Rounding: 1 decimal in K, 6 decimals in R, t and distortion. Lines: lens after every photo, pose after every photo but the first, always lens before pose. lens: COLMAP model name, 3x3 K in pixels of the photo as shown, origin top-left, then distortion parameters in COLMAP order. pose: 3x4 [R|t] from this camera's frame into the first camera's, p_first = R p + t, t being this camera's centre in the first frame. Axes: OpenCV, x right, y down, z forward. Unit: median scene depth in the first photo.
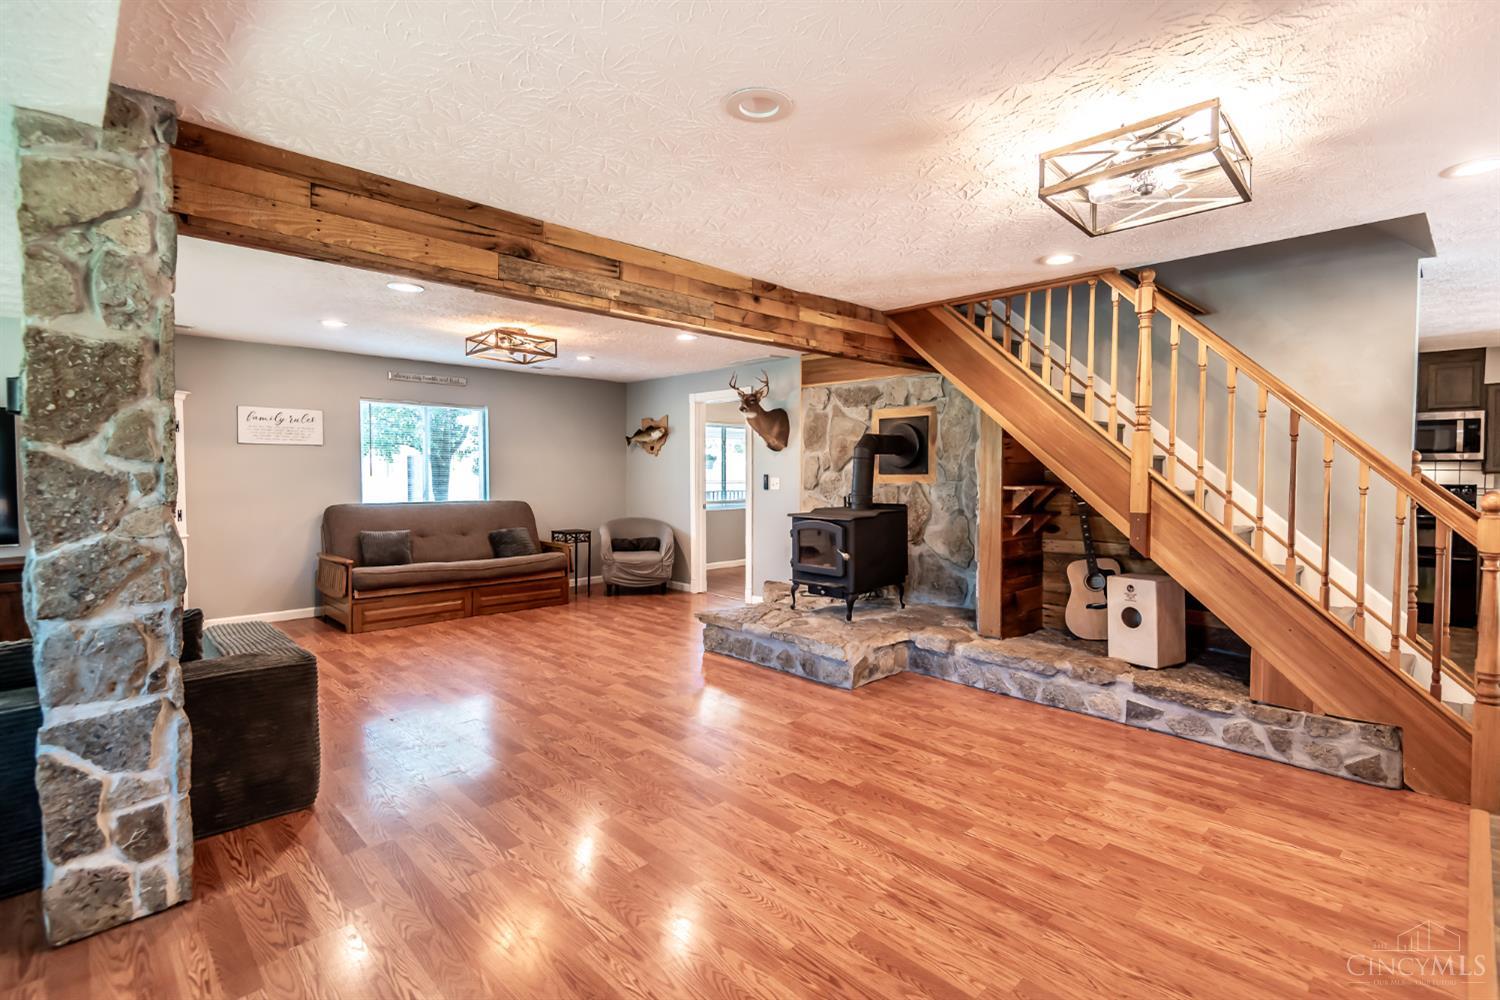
lens RADIAL K [[696.6, 0, 741.3], [0, 696.6, 494.4], [0, 0, 1]] dist [0.036269, -0.023455]
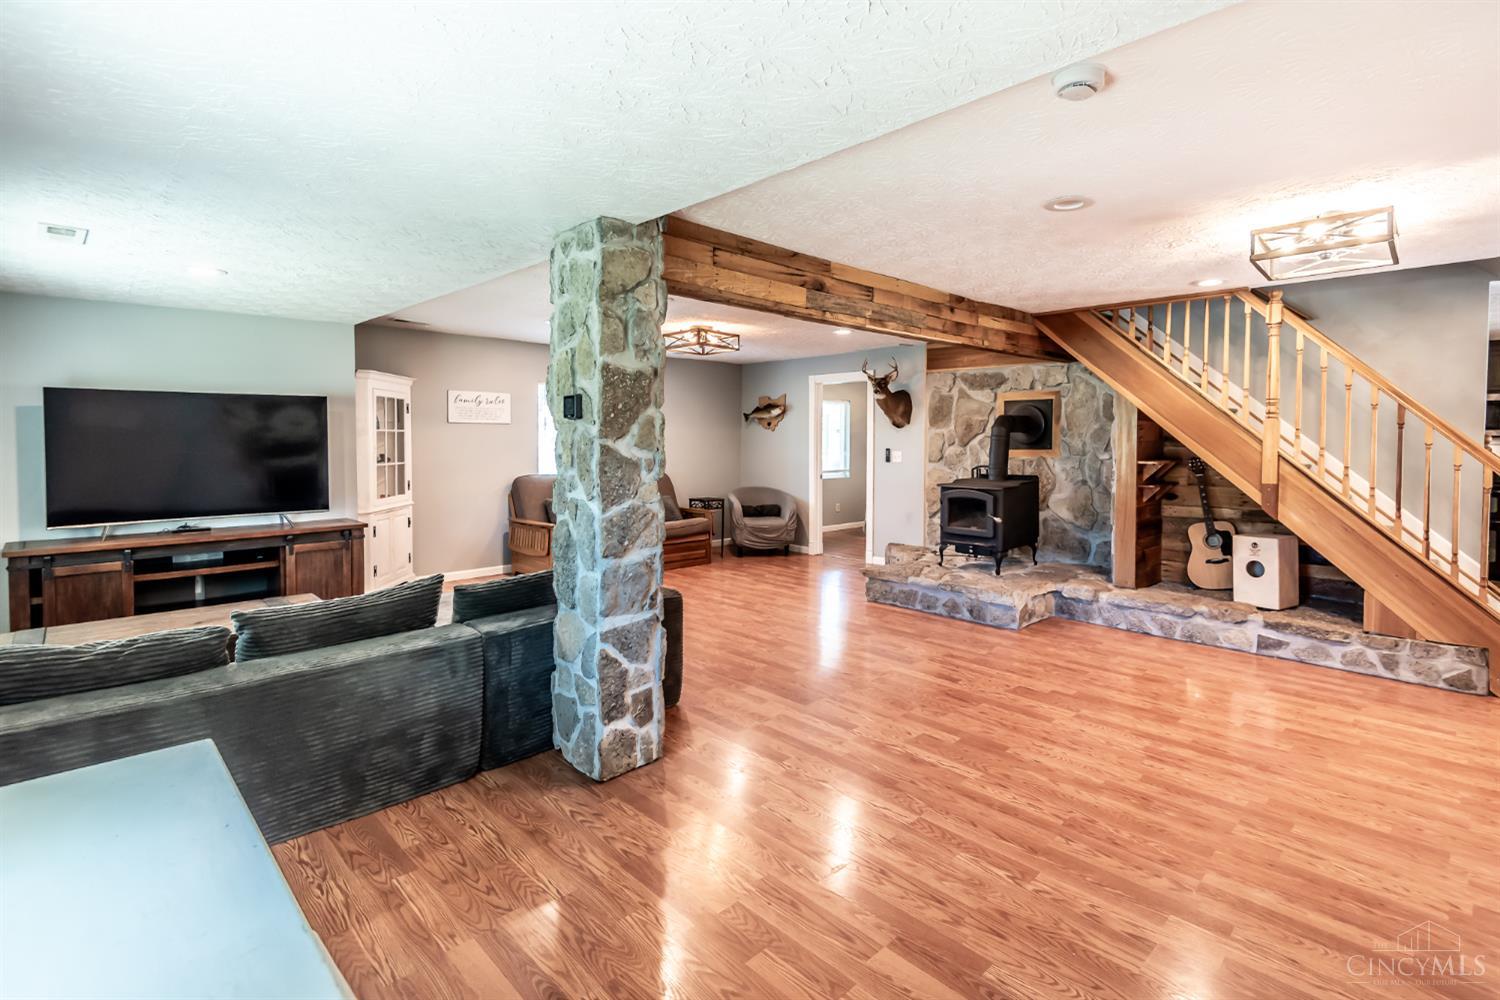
lens RADIAL K [[705.9, 0, 749.8], [0, 705.9, 460.5], [0, 0, 1]] dist [0.026350, -0.015745]
pose [[0.999987, -0.000301, 0.005172, -0.367446], [0.000313, 0.999998, -0.002146, -0.013136], [-0.005172, 0.002147, 0.999984, -0.263159]]
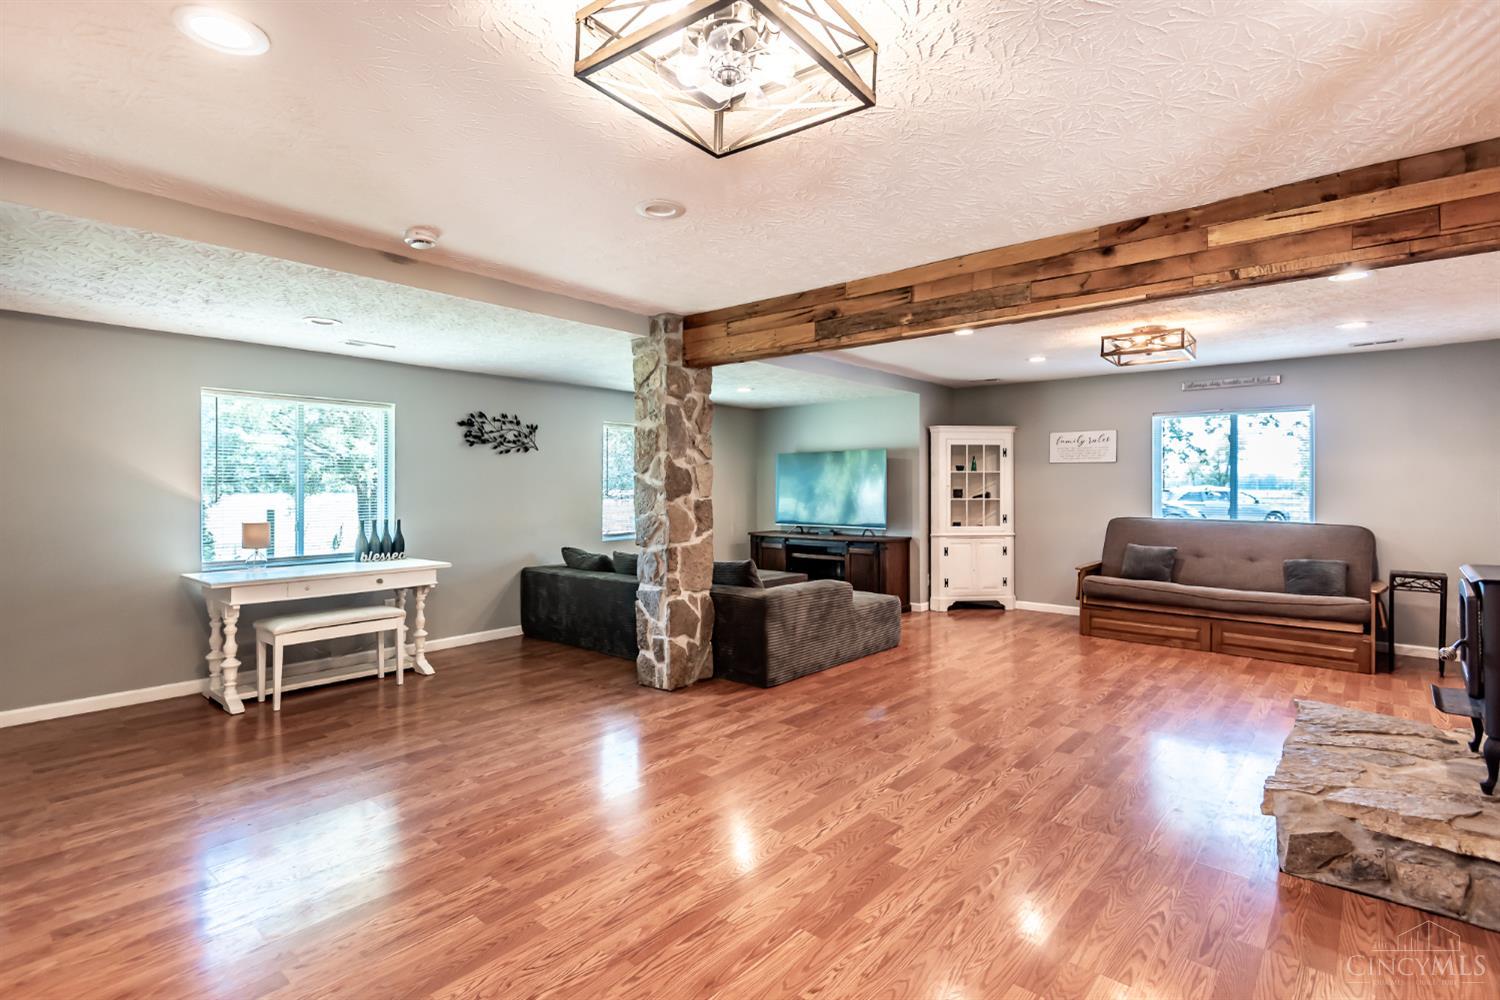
lens RADIAL K [[708.5, 0, 752.2], [0, 708.5, 487.4], [0, 0, 1]] dist [0.030905, -0.016302]
pose [[0.115328, -0.001131, -0.993327, 0.792953], [-0.033566, 0.999424, -0.005036, -0.012481], [0.992760, 0.033923, 0.115224, 0.588155]]
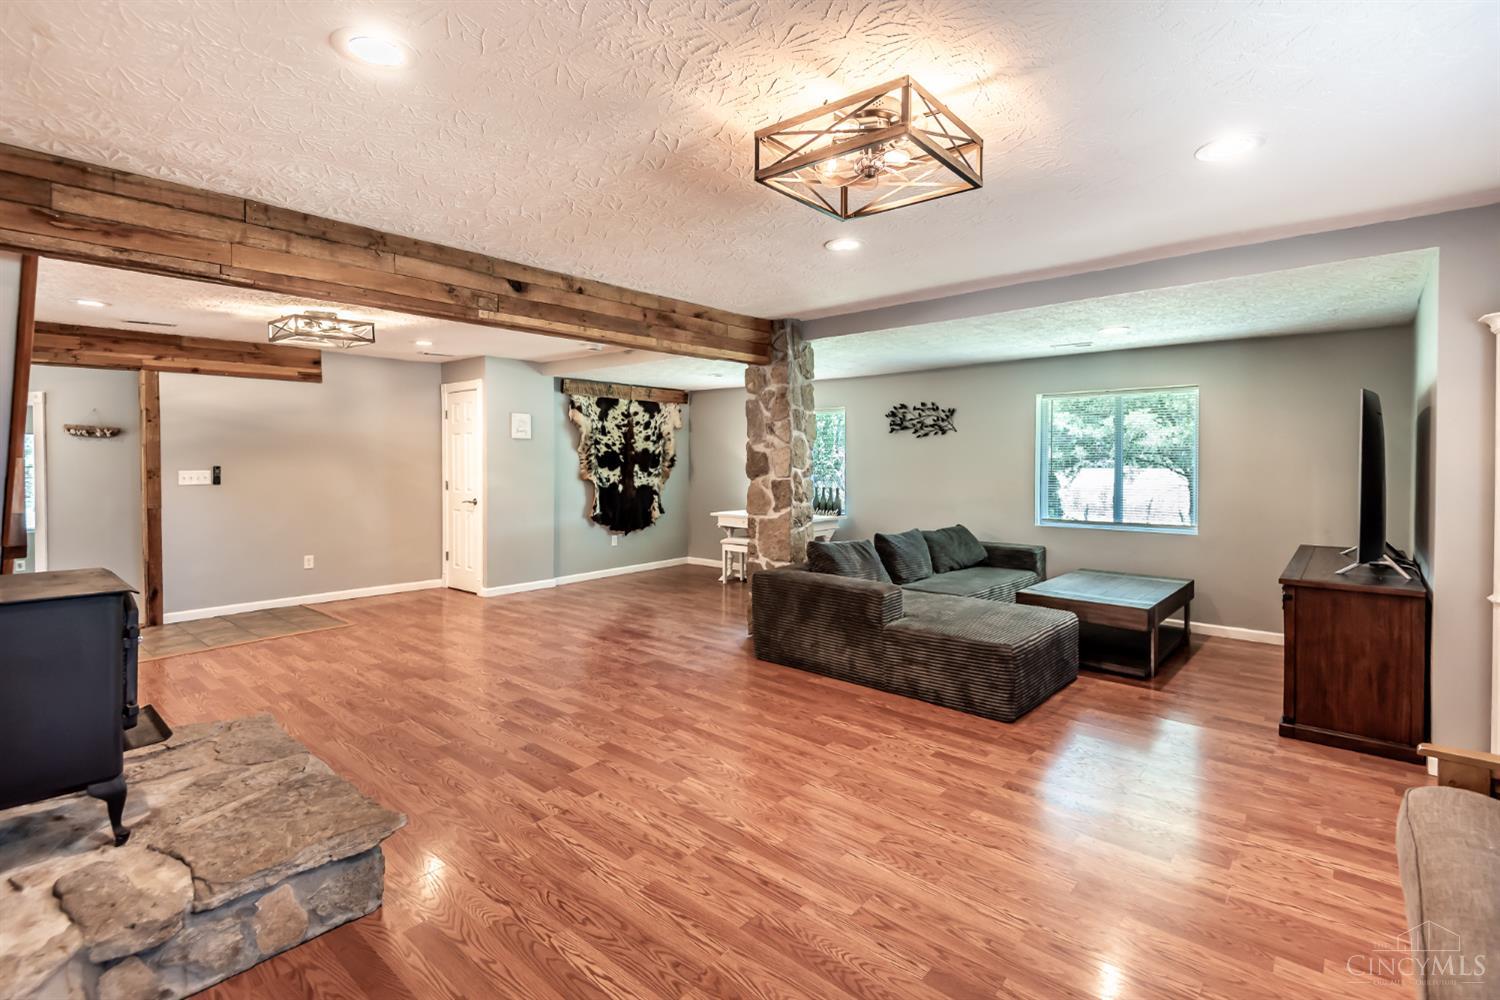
lens RADIAL K [[707.2, 0, 786.1], [0, 707.2, 467.3], [0, 0, 1]] dist [0.032295, -0.015506]
pose [[-0.991576, 0.001121, -0.129522, -0.345611], [-0.004551, 0.999043, 0.043493, -0.082221], [0.129446, 0.043716, -0.990622, 2.096480]]
